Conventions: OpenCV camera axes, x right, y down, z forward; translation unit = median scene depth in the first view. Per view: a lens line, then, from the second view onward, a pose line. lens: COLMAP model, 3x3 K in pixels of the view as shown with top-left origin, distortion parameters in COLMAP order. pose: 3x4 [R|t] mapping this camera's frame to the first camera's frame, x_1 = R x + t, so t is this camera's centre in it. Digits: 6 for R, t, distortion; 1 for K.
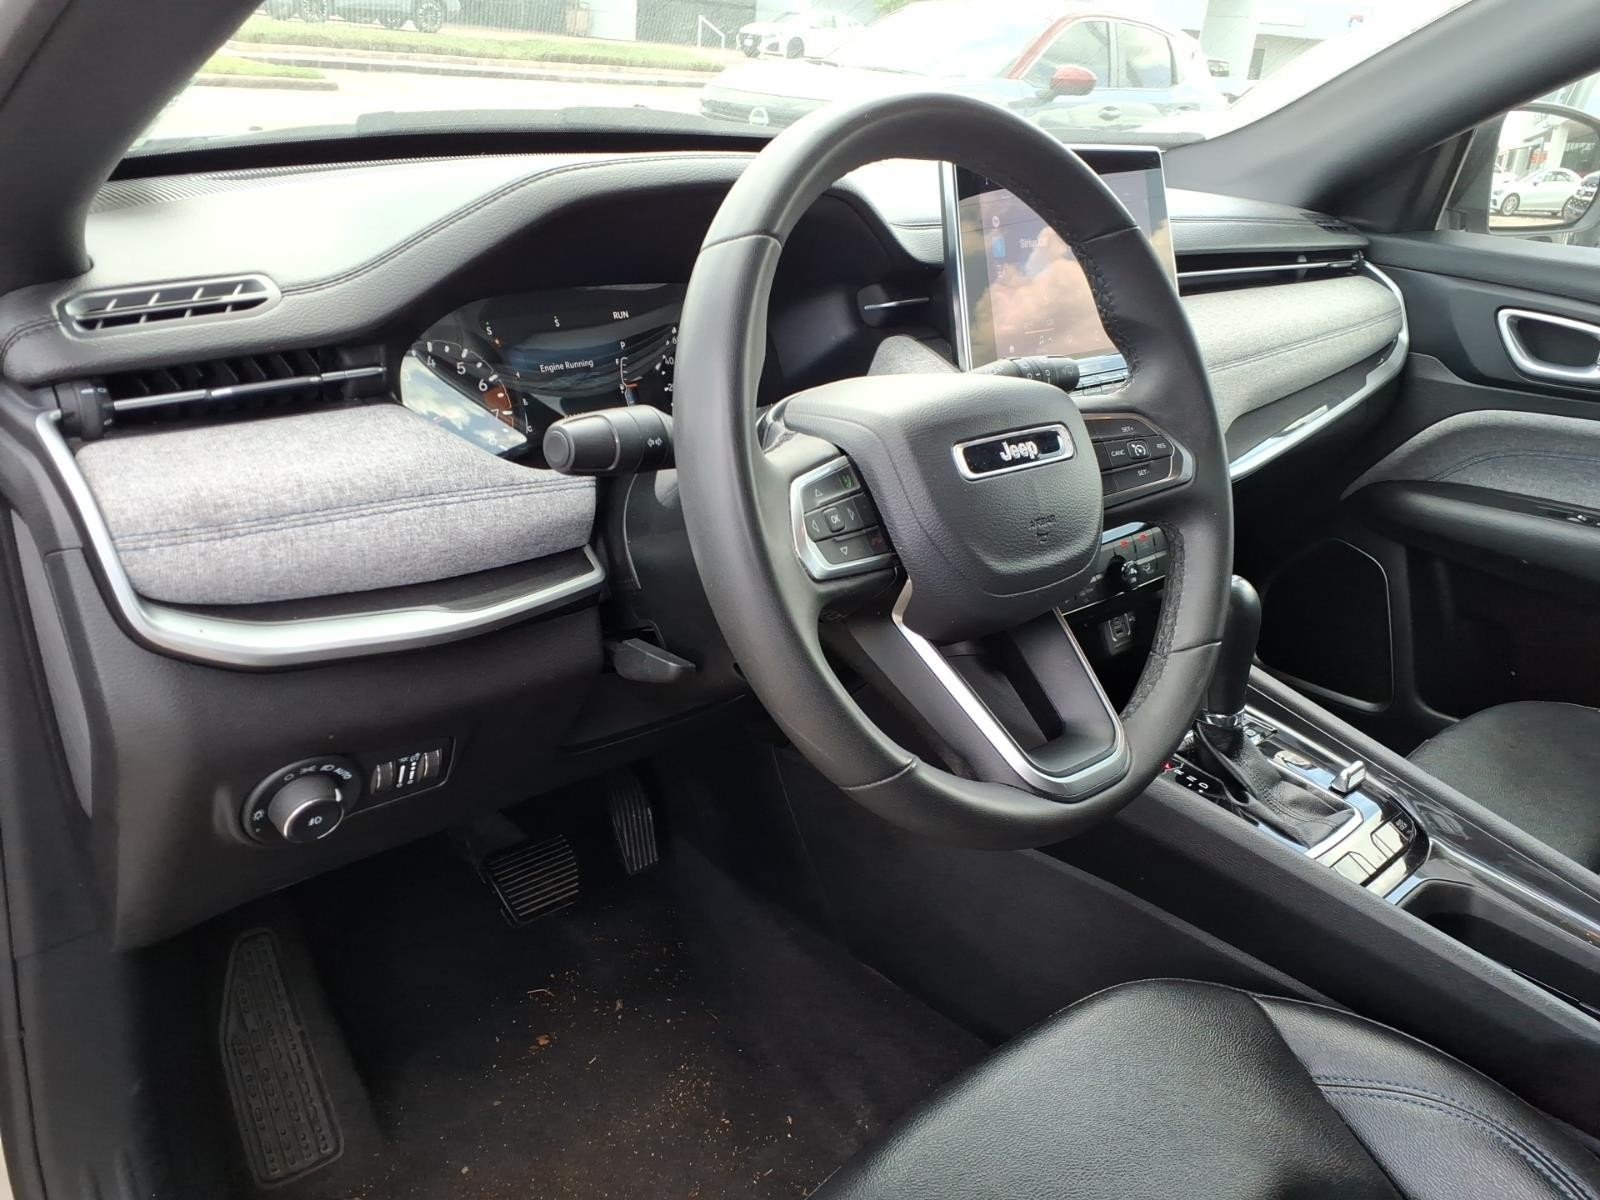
lens RADIAL K [[1285.9, 0, 800.0], [0, 1285.9, 600.0], [0, 0, 1]] dist [0.010769, 0.000324]
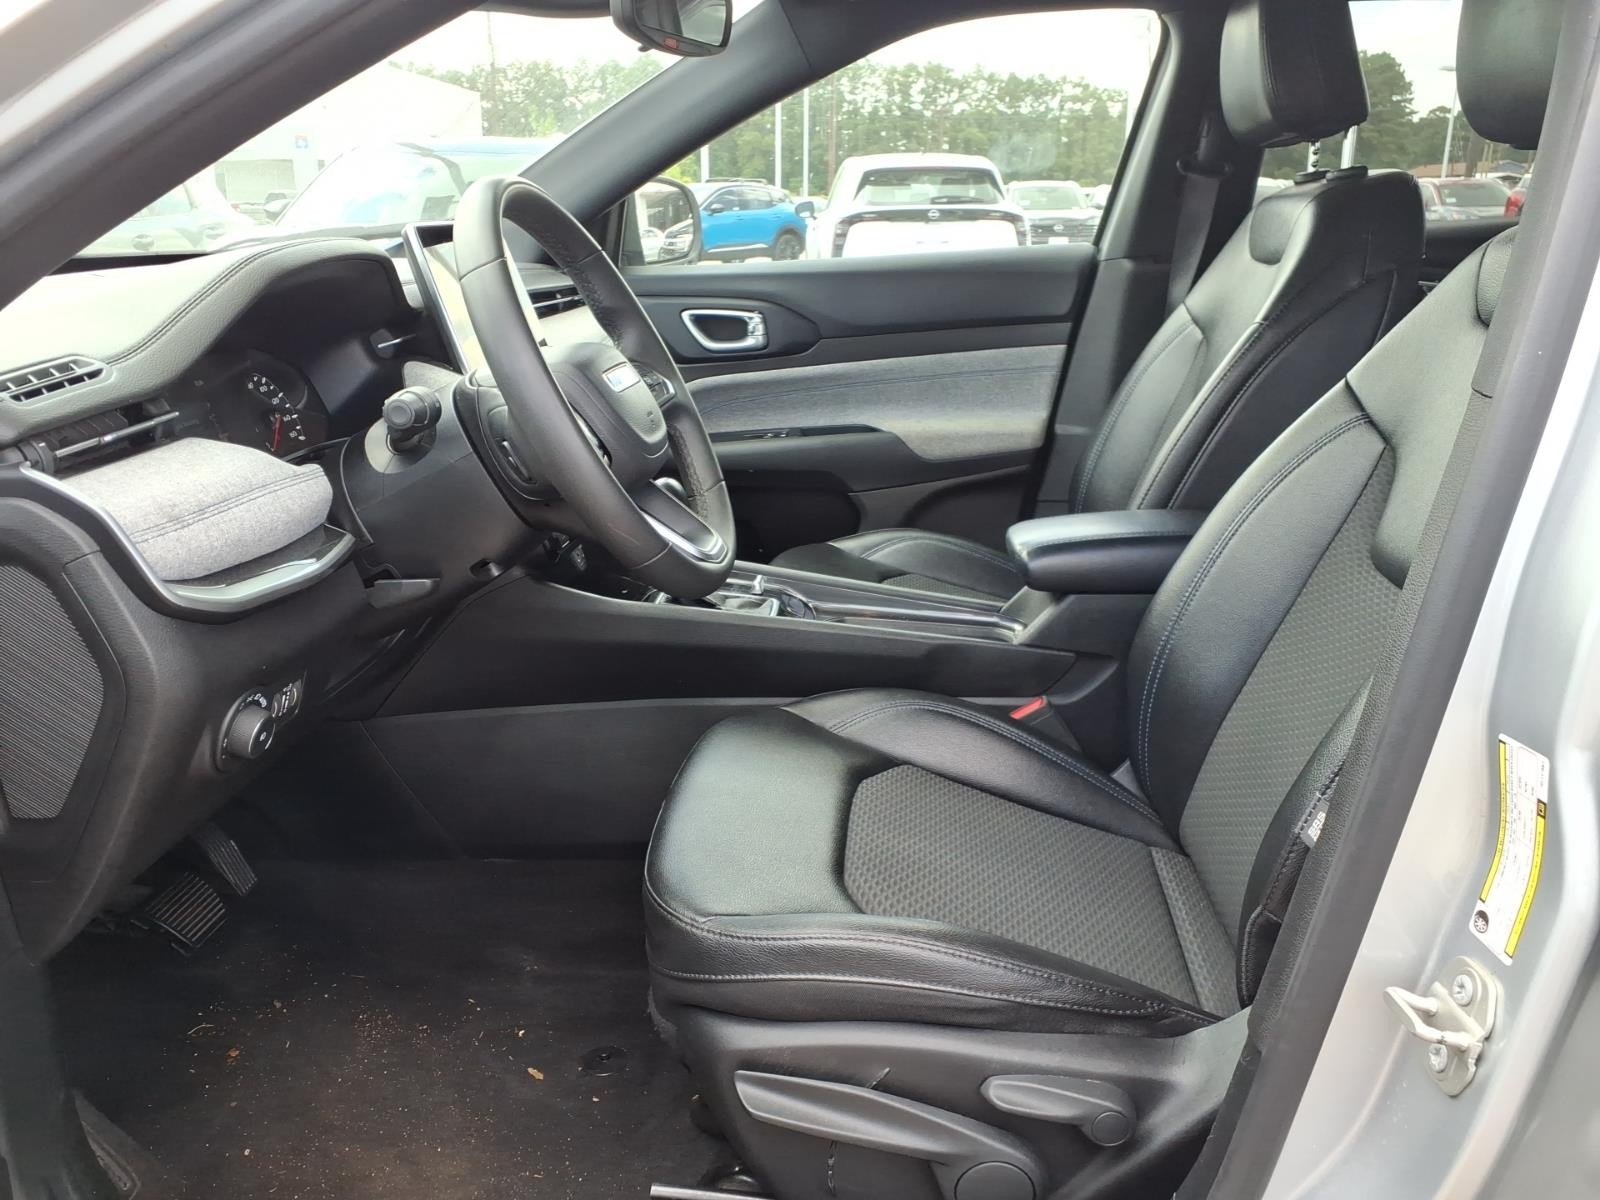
lens RADIAL K [[1313.2, 0, 797.6], [0, 1313.2, 633.3], [0, 0, 1]] dist [-0.037892, -0.006208]
pose [[0.740542, -0.282625, 0.609689, -0.537422], [0.318610, 0.946472, 0.051753, 0.124100], [-0.591681, 0.155927, 0.790949, -0.291287]]
